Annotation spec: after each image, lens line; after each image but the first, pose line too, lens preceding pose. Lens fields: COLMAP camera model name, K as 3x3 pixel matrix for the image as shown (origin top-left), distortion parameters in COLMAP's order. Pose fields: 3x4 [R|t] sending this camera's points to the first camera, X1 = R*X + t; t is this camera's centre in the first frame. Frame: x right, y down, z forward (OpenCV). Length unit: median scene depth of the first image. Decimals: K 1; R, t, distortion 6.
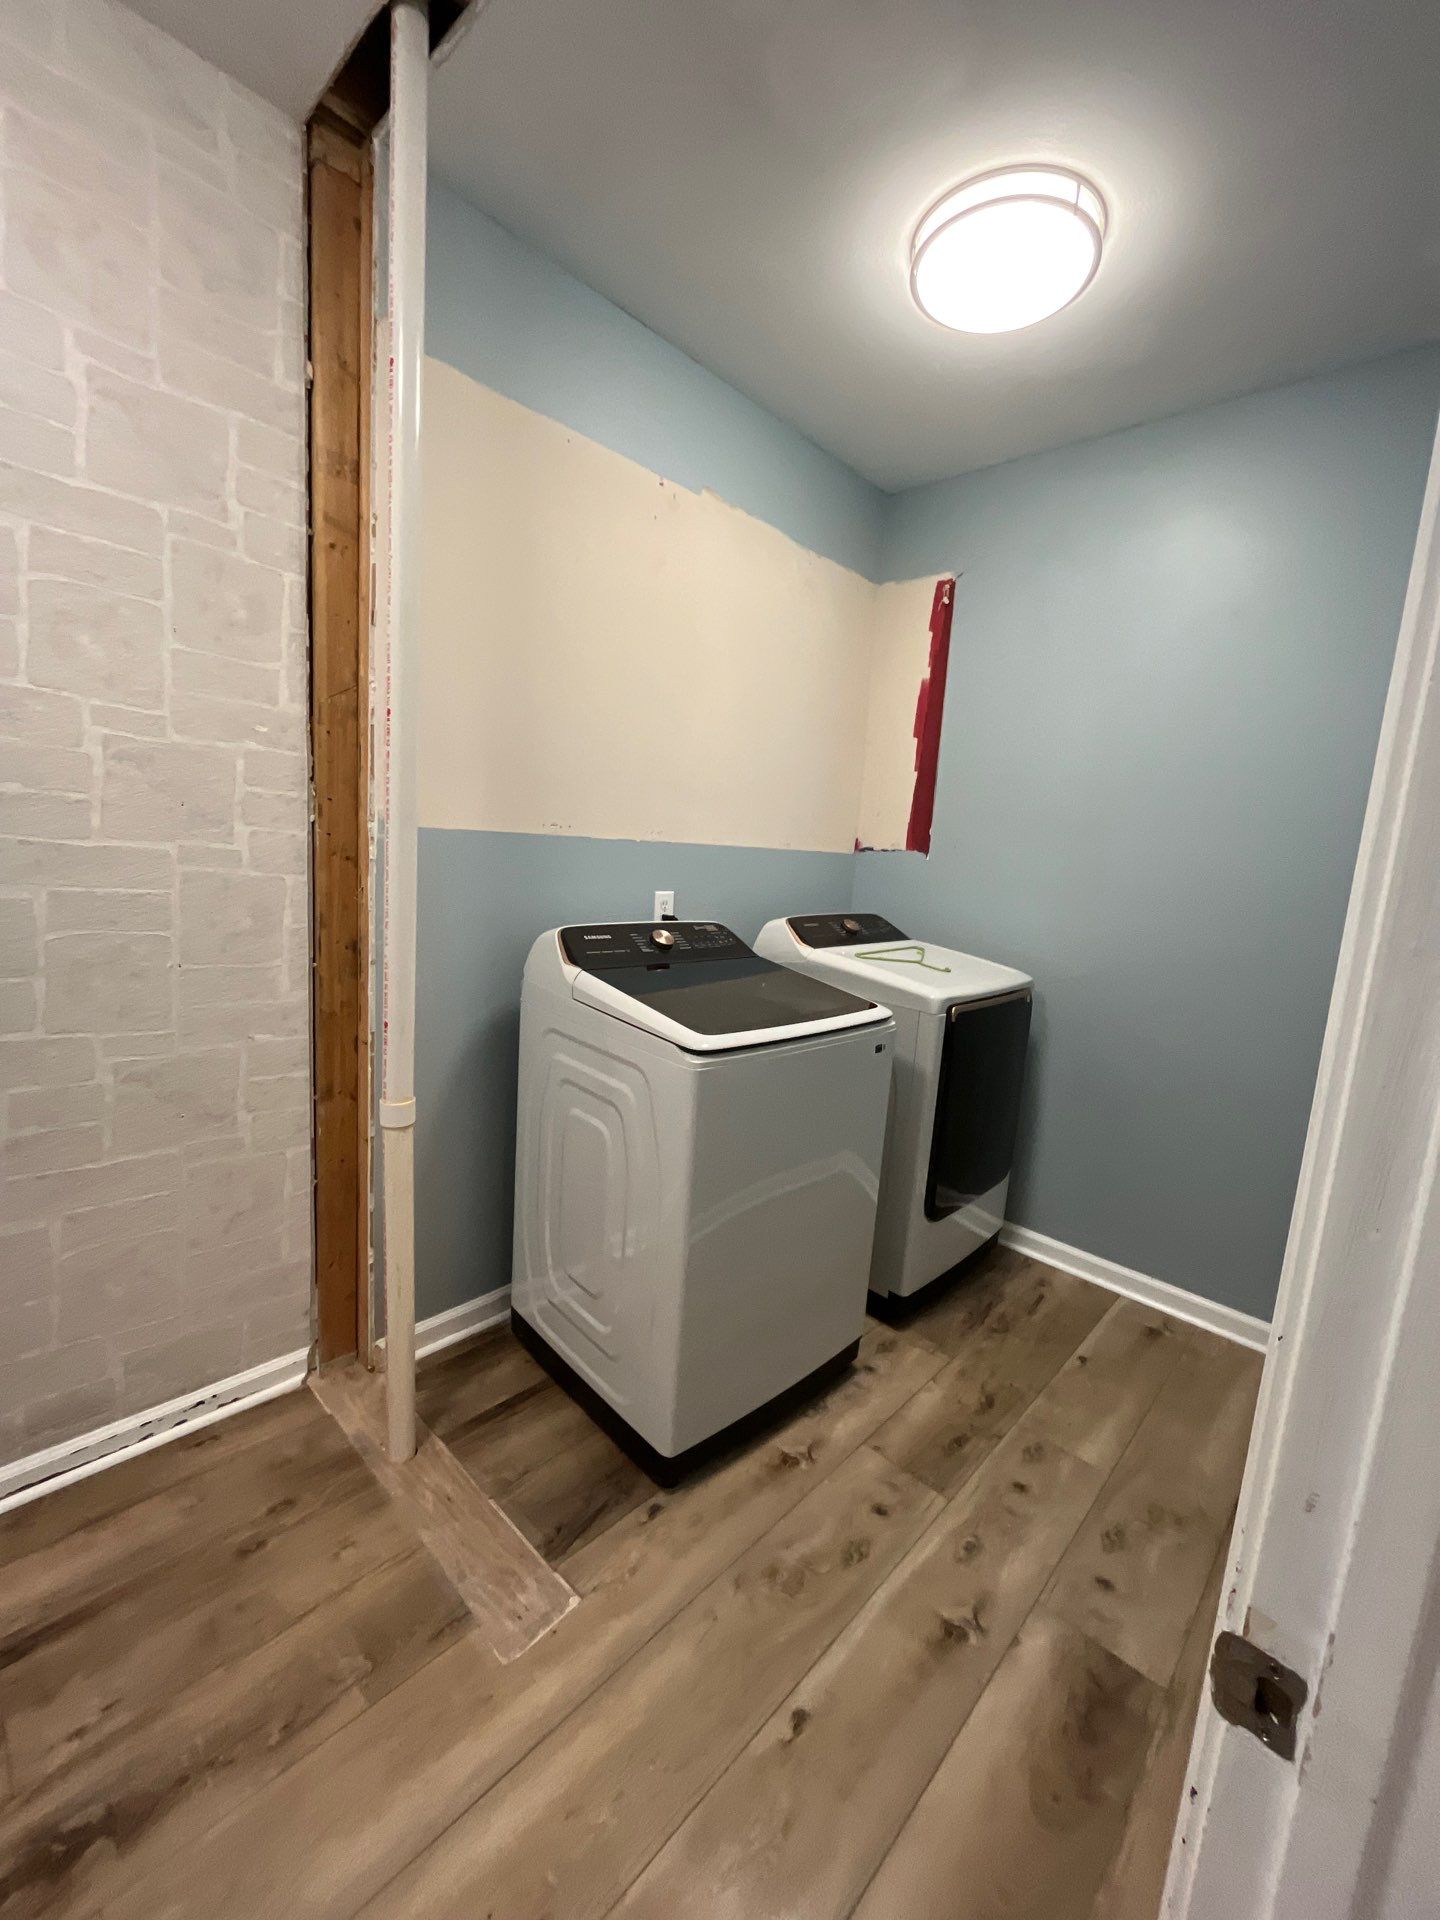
lens RADIAL K [[774.4, 0, 719.5], [0, 774.4, 953.0], [0, 0, 1]] dist [0.002702, 0.000091]
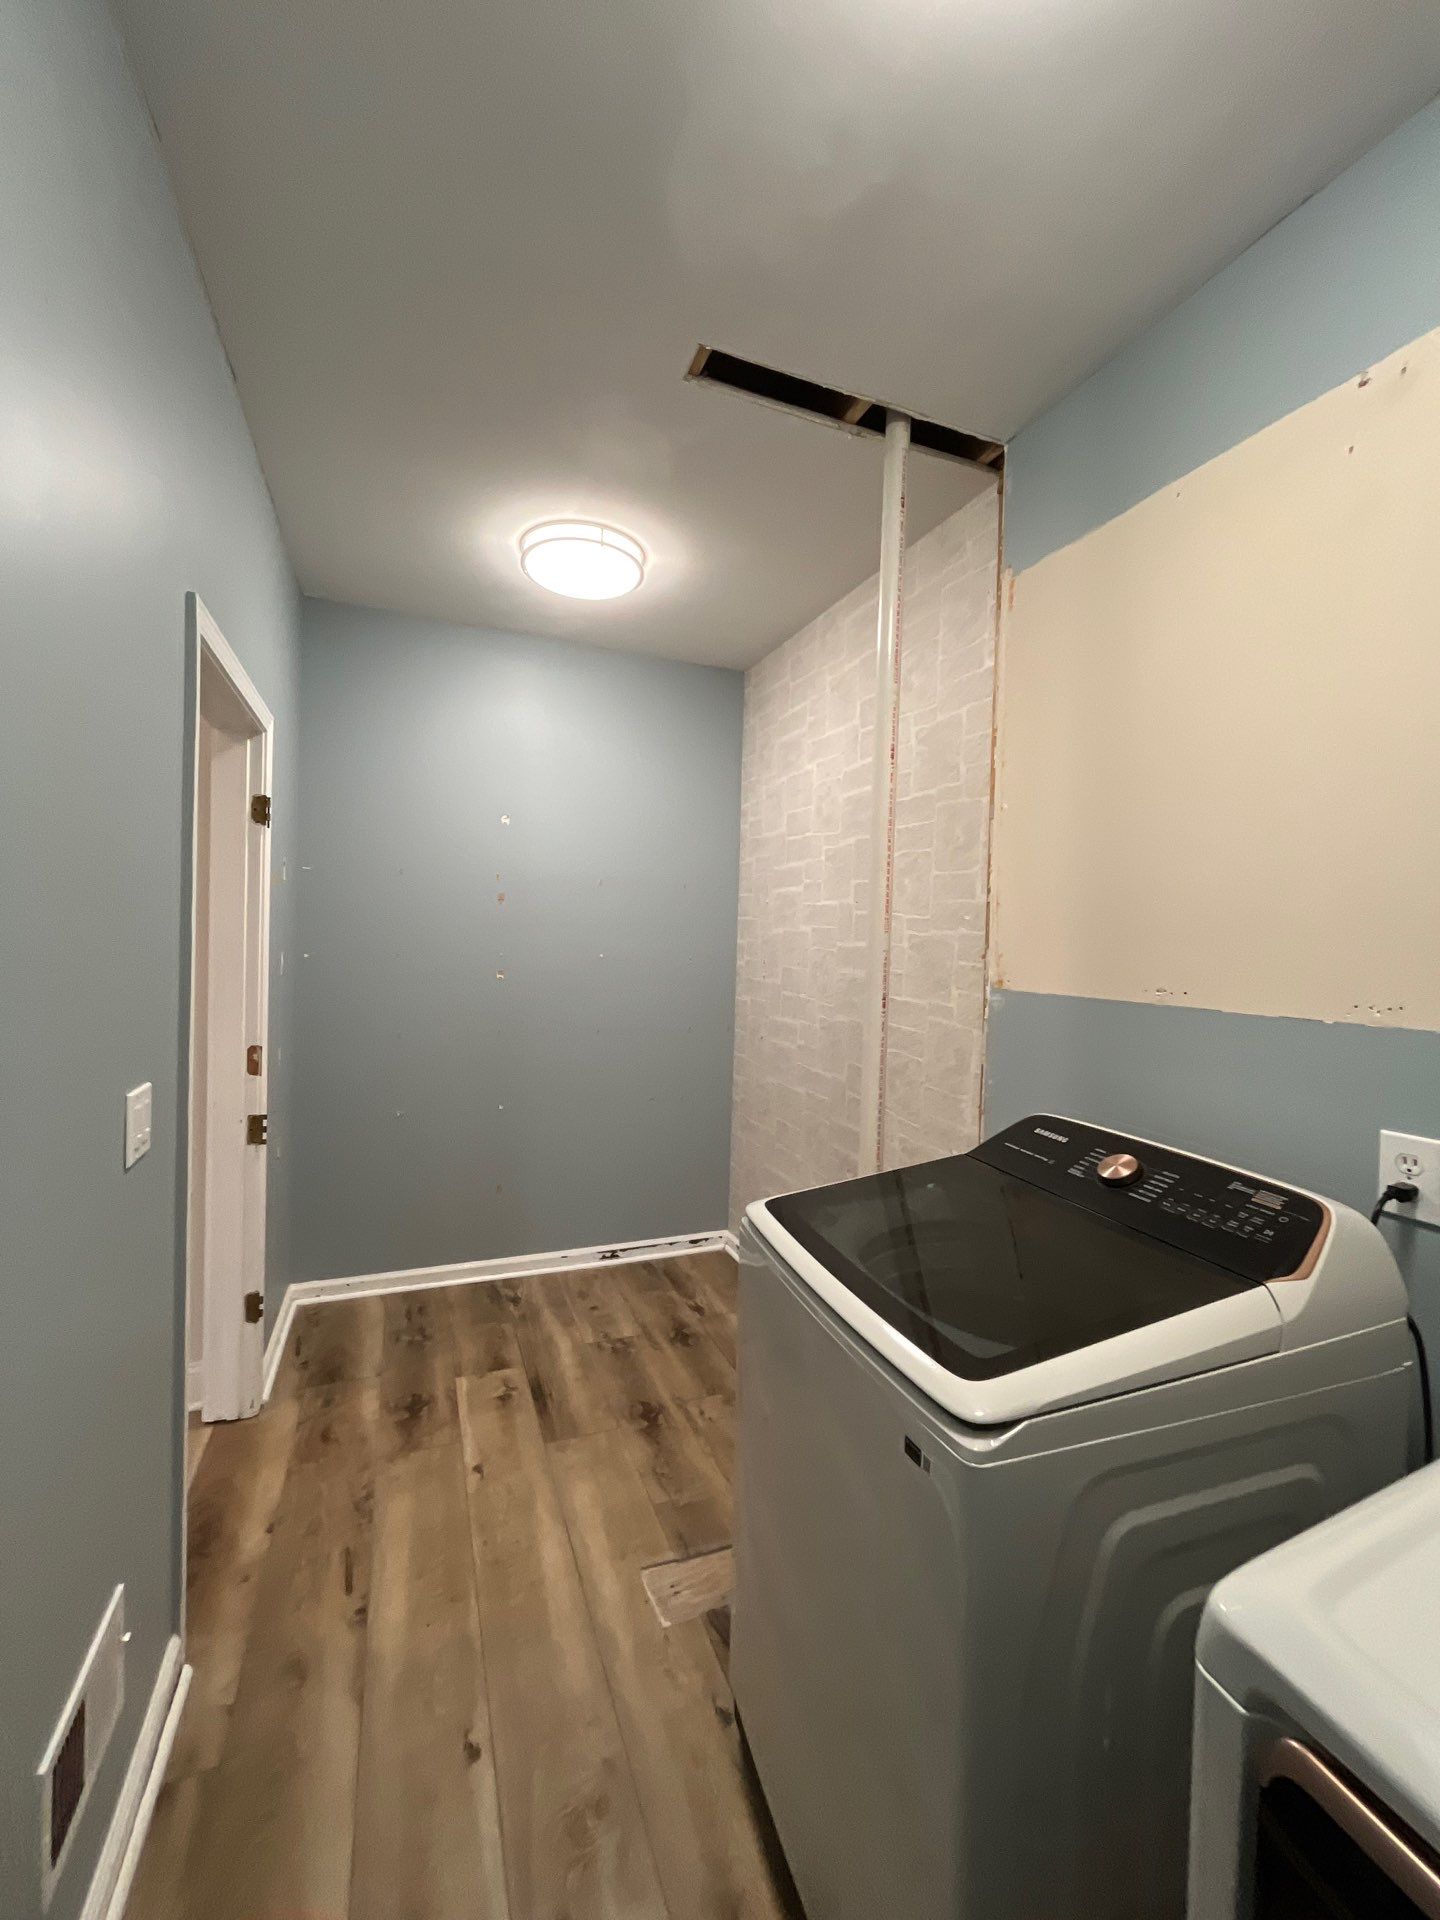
lens RADIAL K [[774.4, 0, 719.5], [0, 774.4, 953.0], [0, 0, 1]] dist [0.002702, 0.000091]
pose [[-0.408869, -0.062195, -0.910471, 0.894410], [-0.185064, 0.982596, 0.015986, -0.196483], [0.893632, 0.175031, -0.413263, 1.345717]]
